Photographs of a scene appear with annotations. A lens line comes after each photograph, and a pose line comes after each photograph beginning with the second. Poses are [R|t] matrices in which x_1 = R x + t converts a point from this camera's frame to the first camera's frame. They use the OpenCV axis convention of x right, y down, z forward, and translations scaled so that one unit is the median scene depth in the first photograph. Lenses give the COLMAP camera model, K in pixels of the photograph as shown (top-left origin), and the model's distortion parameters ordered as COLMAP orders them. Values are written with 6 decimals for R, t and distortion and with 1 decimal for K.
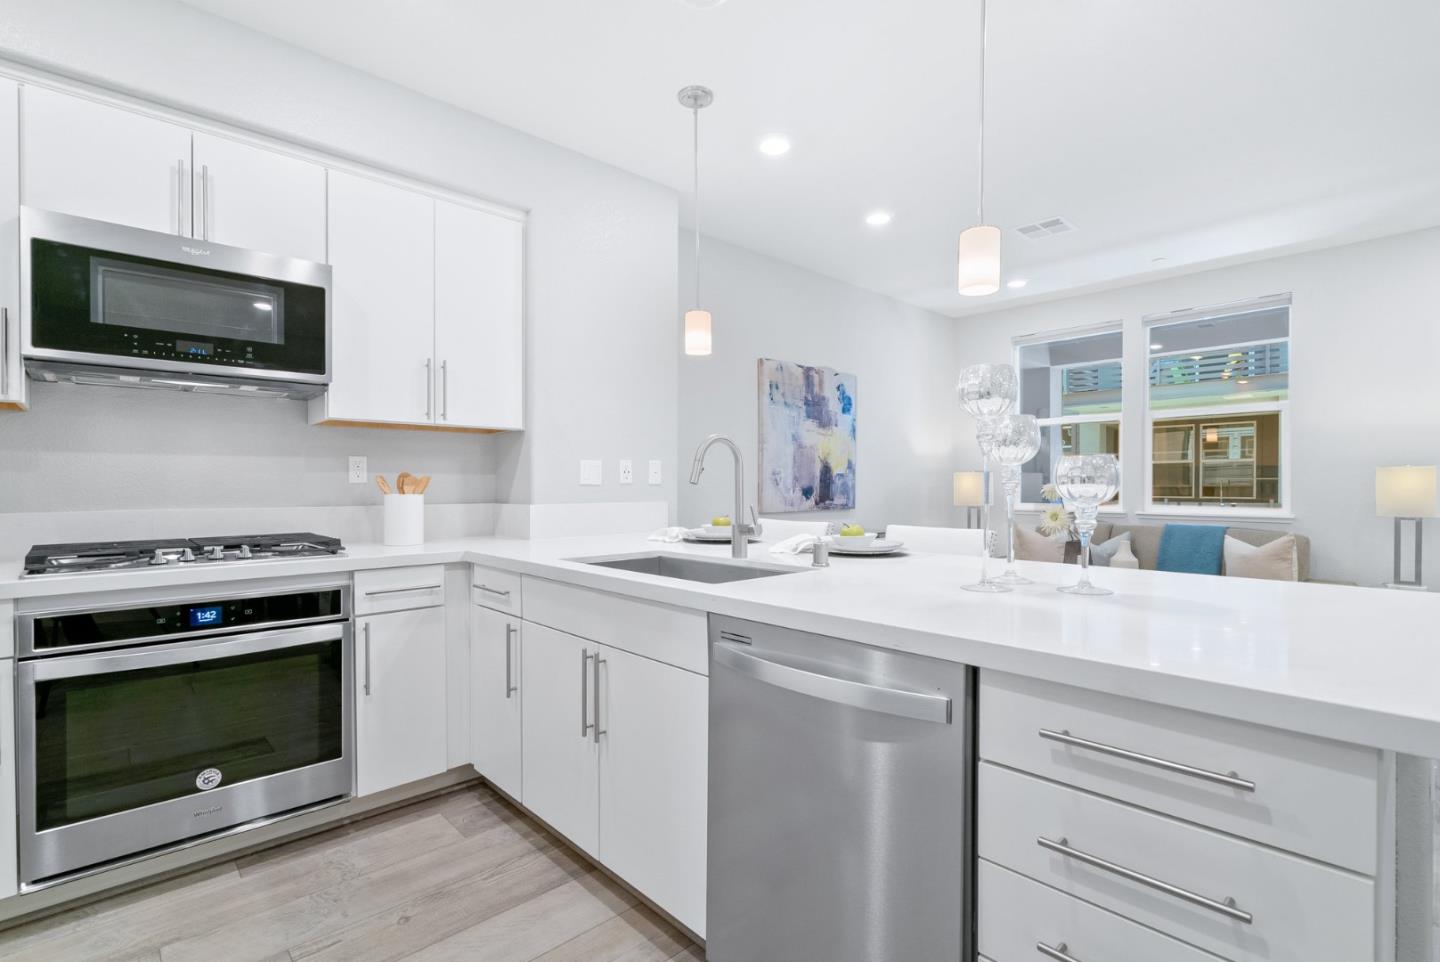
lens RADIAL K [[668.3, 0, 717.0], [0, 668.3, 488.5], [0, 0, 1]] dist [-0.005139, 0.002792]
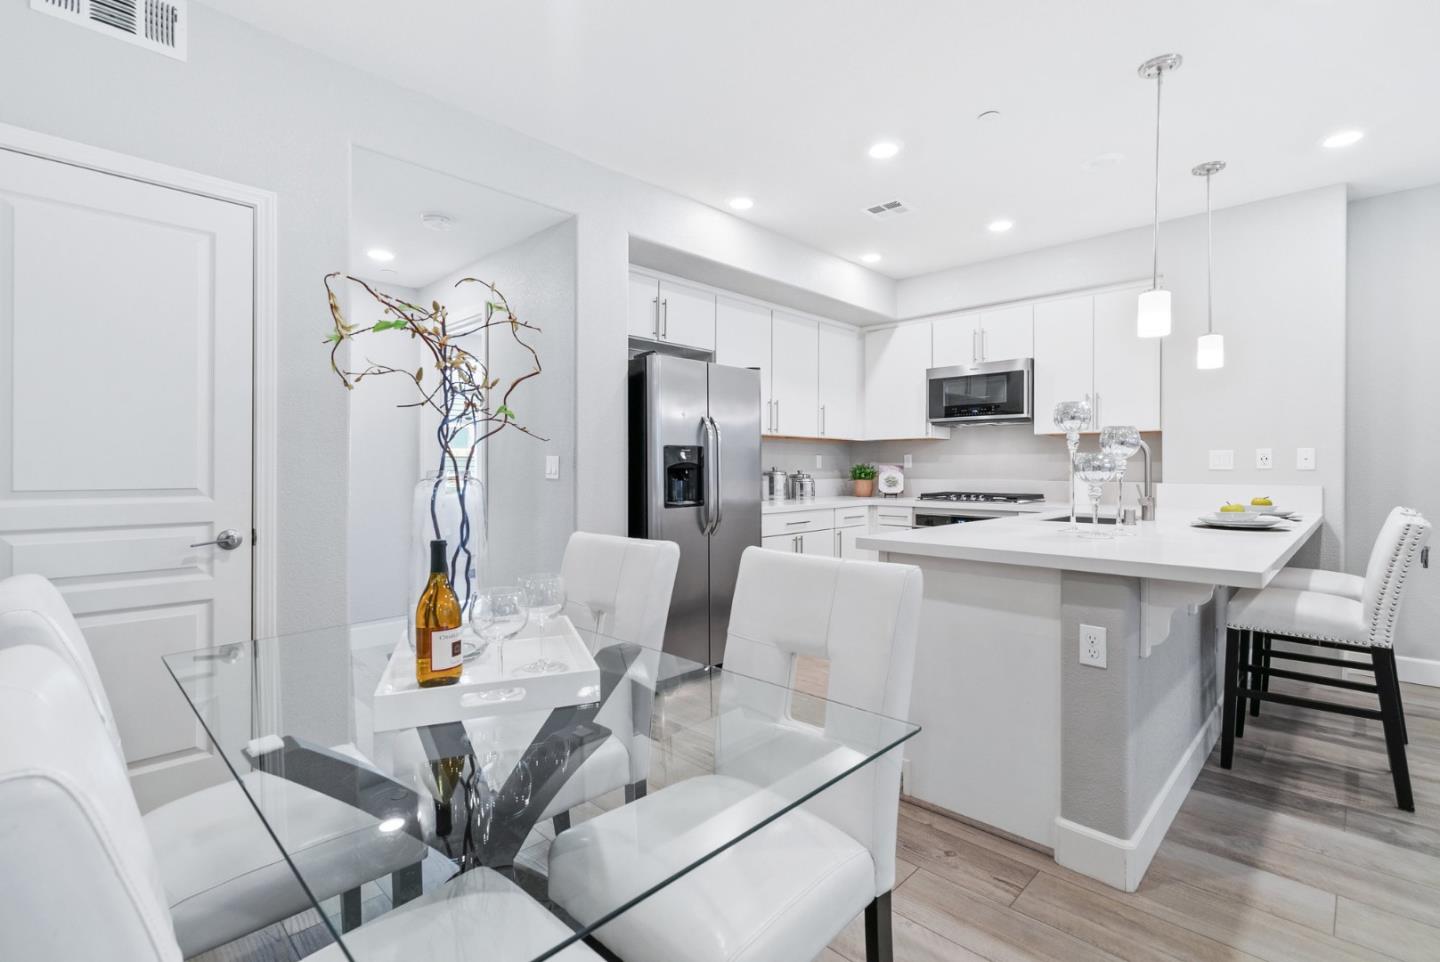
lens RADIAL K [[668.3, 0, 723.0], [0, 668.3, 469.4], [0, 0, 1]] dist [-0.005139, 0.002792]
pose [[0.048080, 0.006889, -0.998820, 1.405902], [-0.005465, 0.999963, 0.006633, -0.013283], [0.998829, 0.005140, 0.048116, 0.010328]]
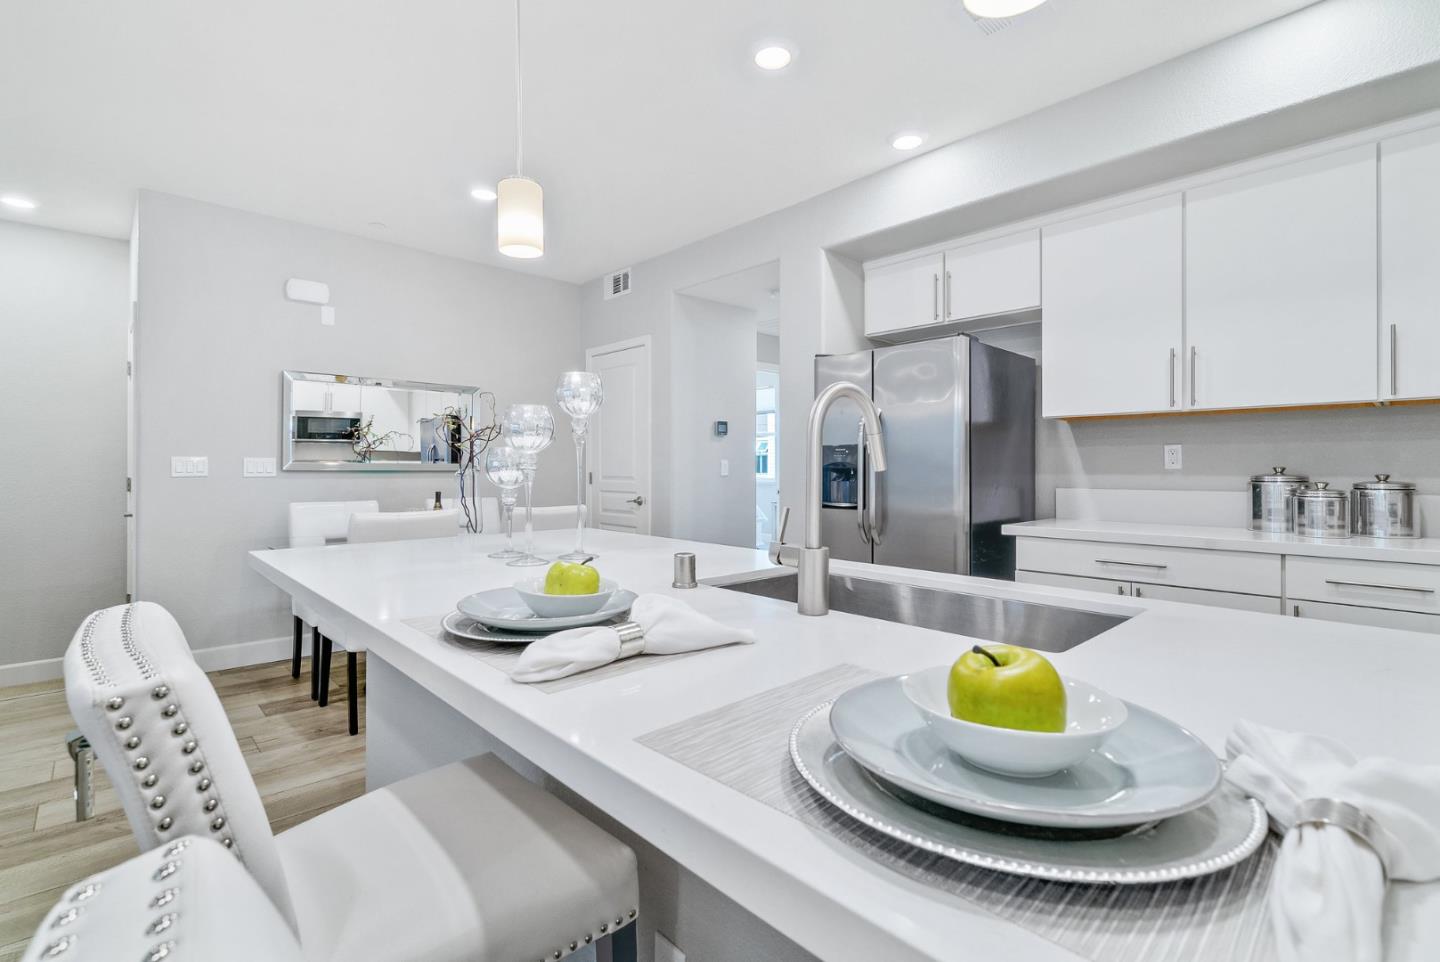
lens RADIAL K [[668.3, 0, 727.7], [0, 668.3, 461.1], [0, 0, 1]] dist [-0.005139, 0.002792]
pose [[-0.999983, 0.002947, -0.005082, 0.102509], [0.002975, 0.999980, -0.005525, -0.013671], [0.005065, -0.005540, -0.999972, 1.492152]]
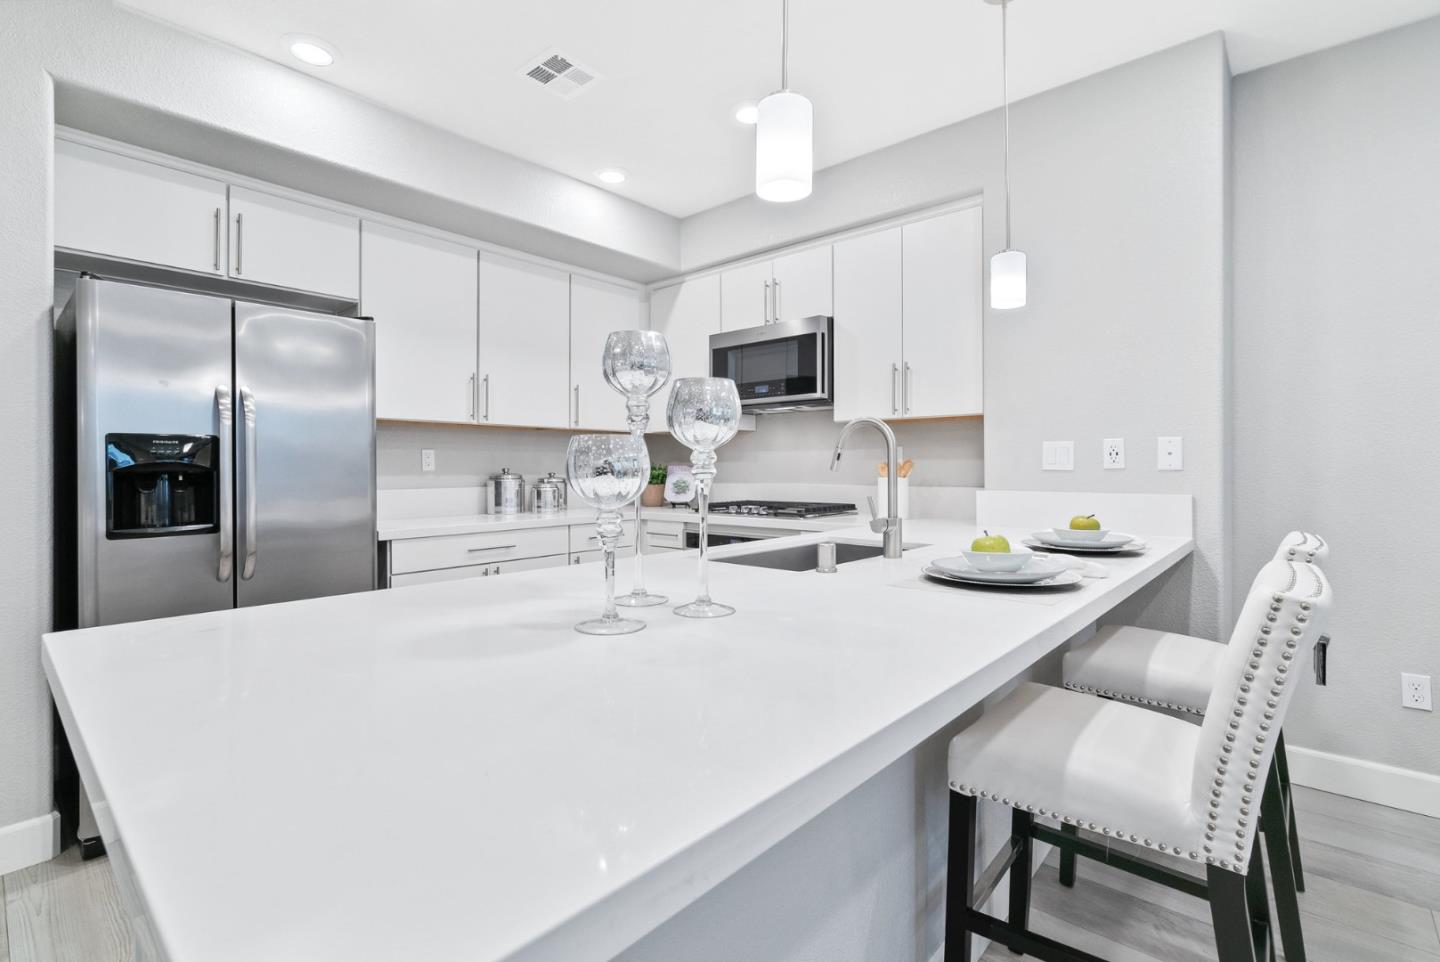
lens RADIAL K [[668.3, 0, 726.8], [0, 668.3, 466.4], [0, 0, 1]] dist [-0.005139, 0.002792]
pose [[0.098551, 0.000989, -0.995132, 0.849262], [-0.001922, 0.999998, 0.000804, -0.014406], [0.995130, 0.001833, 0.098553, 0.690413]]
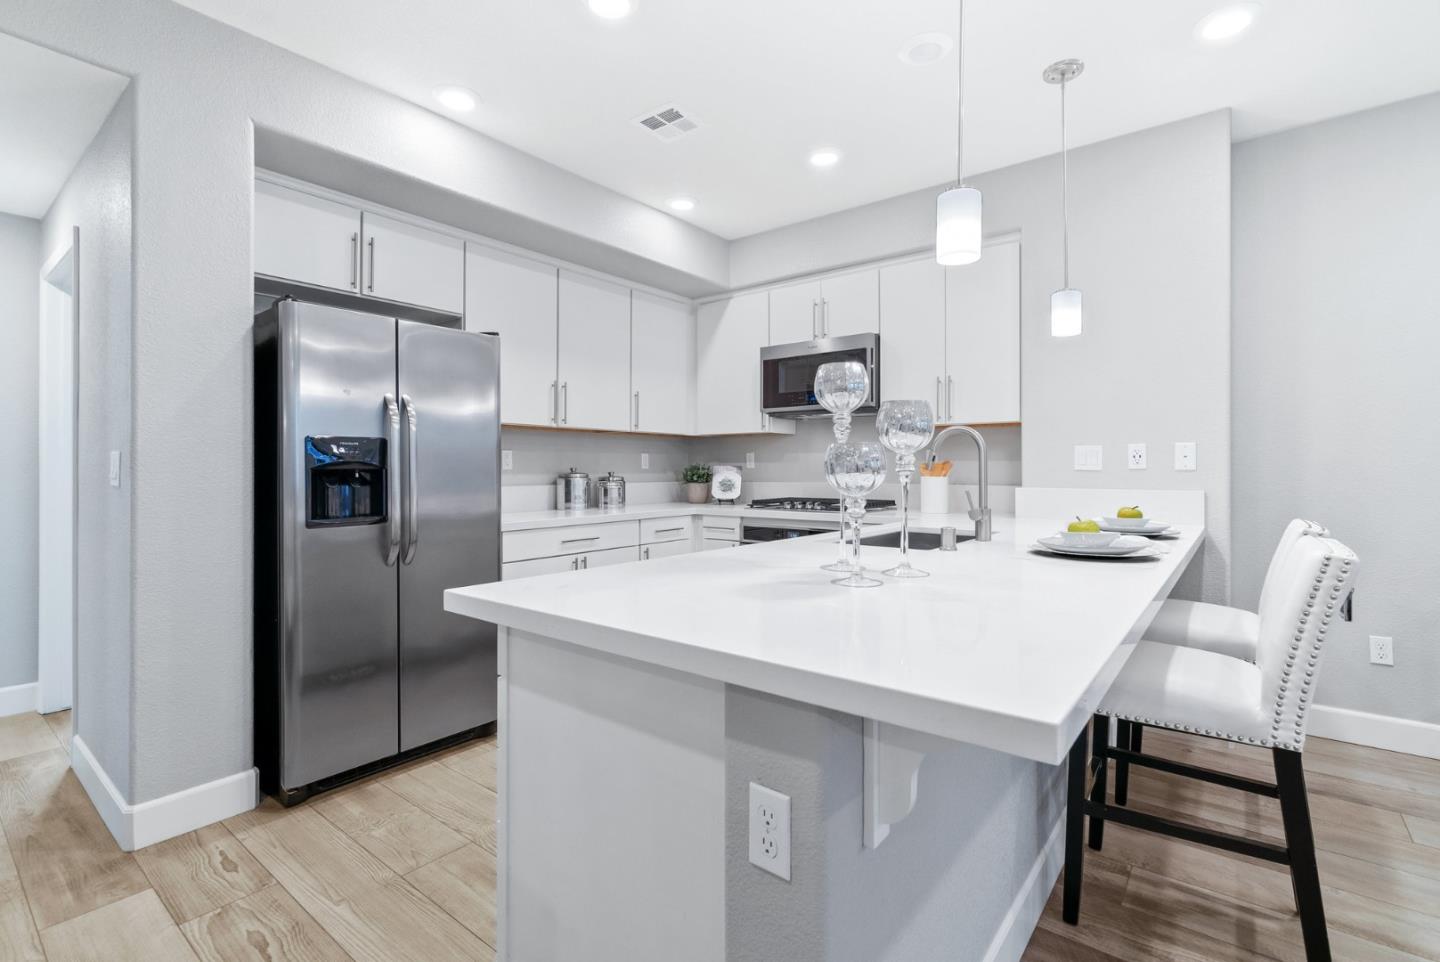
lens RADIAL K [[668.3, 0, 723.2], [0, 668.3, 466.9], [0, 0, 1]] dist [-0.005139, 0.002792]
pose [[0.150280, 0.001557, -0.988642, 0.989999], [-0.004002, 0.999992, 0.000966, -0.013085], [0.988635, 0.003811, 0.150285, 0.430656]]
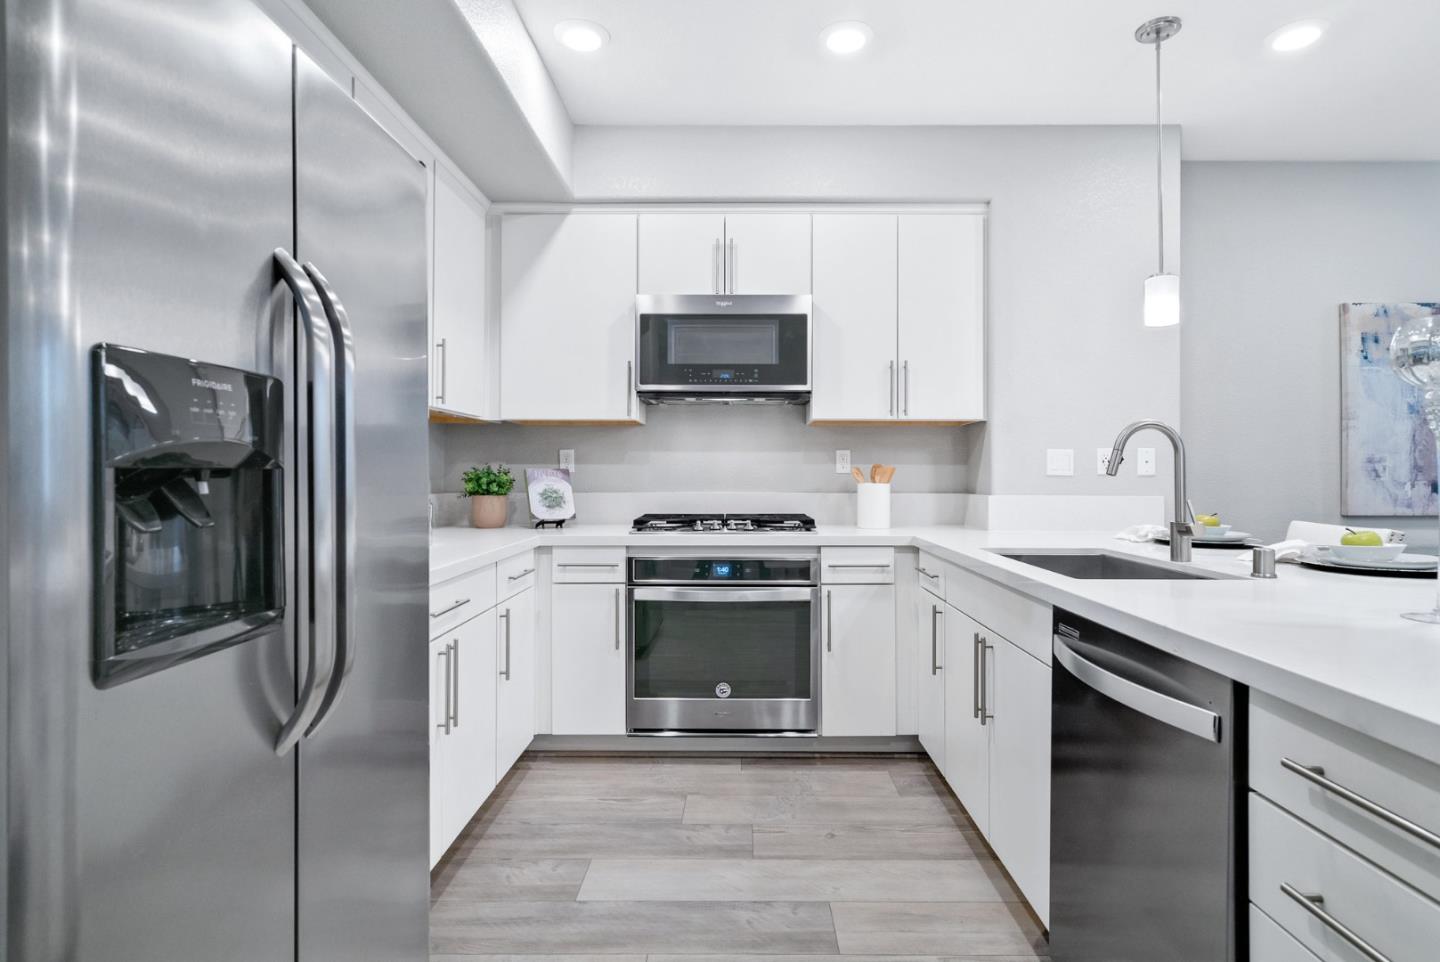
lens RADIAL K [[755.3, 0, 746.6], [0, 755.3, 470.0], [0, 0, 1]] dist [0.006688, 0.001282]
pose [[0.733869, 0.000305, -0.679291, 0.285464], [-0.007725, 0.999939, -0.007896, -0.002501], [0.679247, 0.011042, 0.733826, -0.094250]]
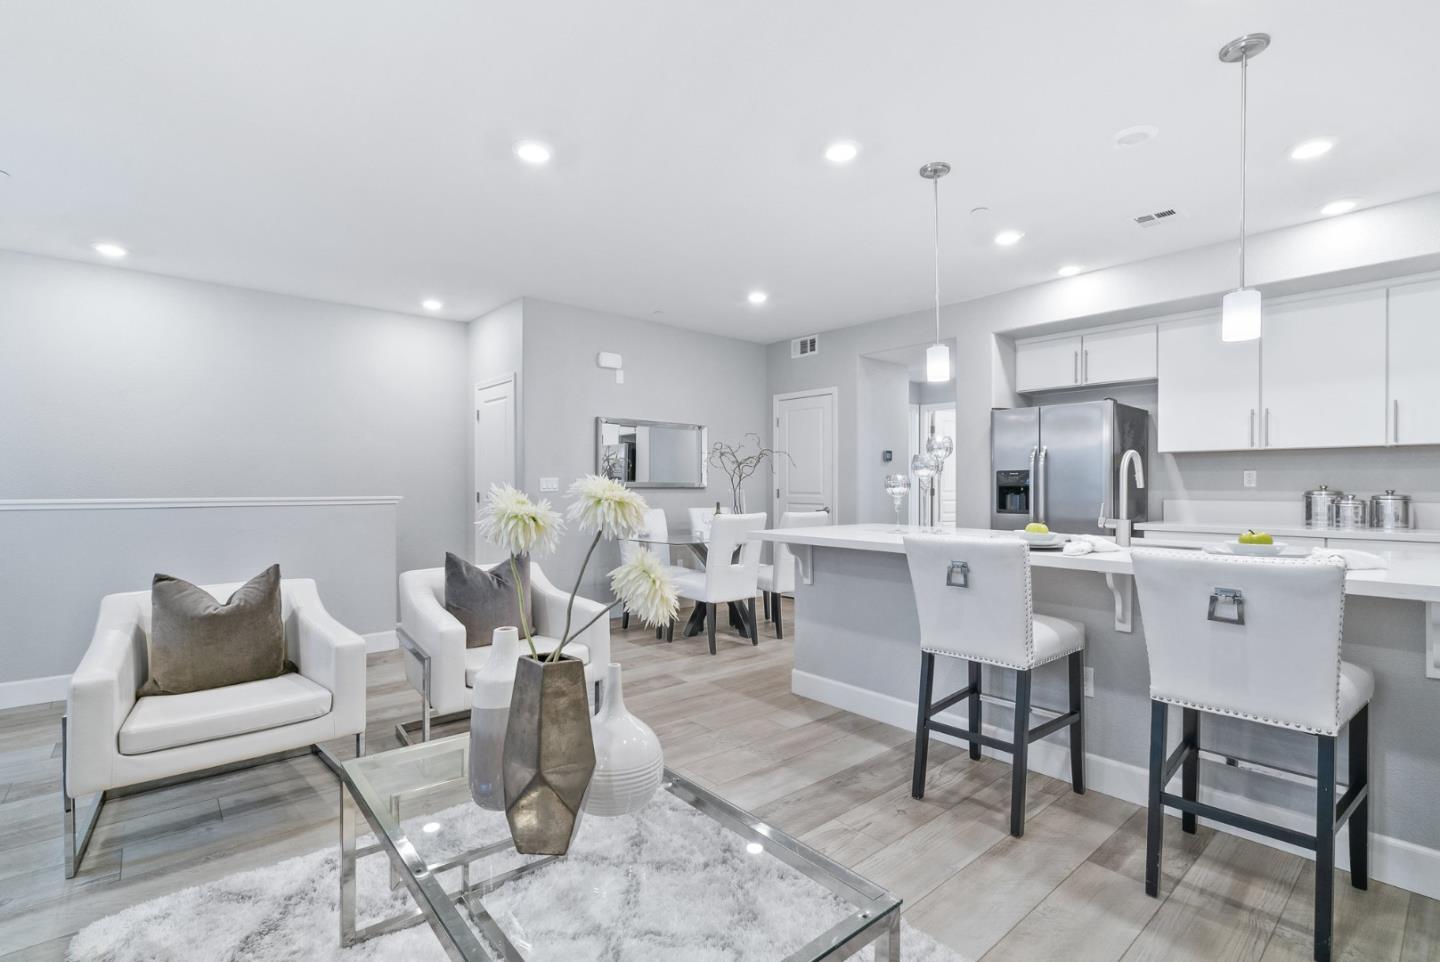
lens RADIAL K [[668.3, 0, 719.6], [0, 668.3, 482.2], [0, 0, 1]] dist [-0.005139, 0.002792]
pose [[-0.999250, 0.002530, 0.038632, 0.729388], [0.002537, 0.999997, 0.000134, -0.020593], [-0.038632, 0.000232, -0.999253, 2.237225]]
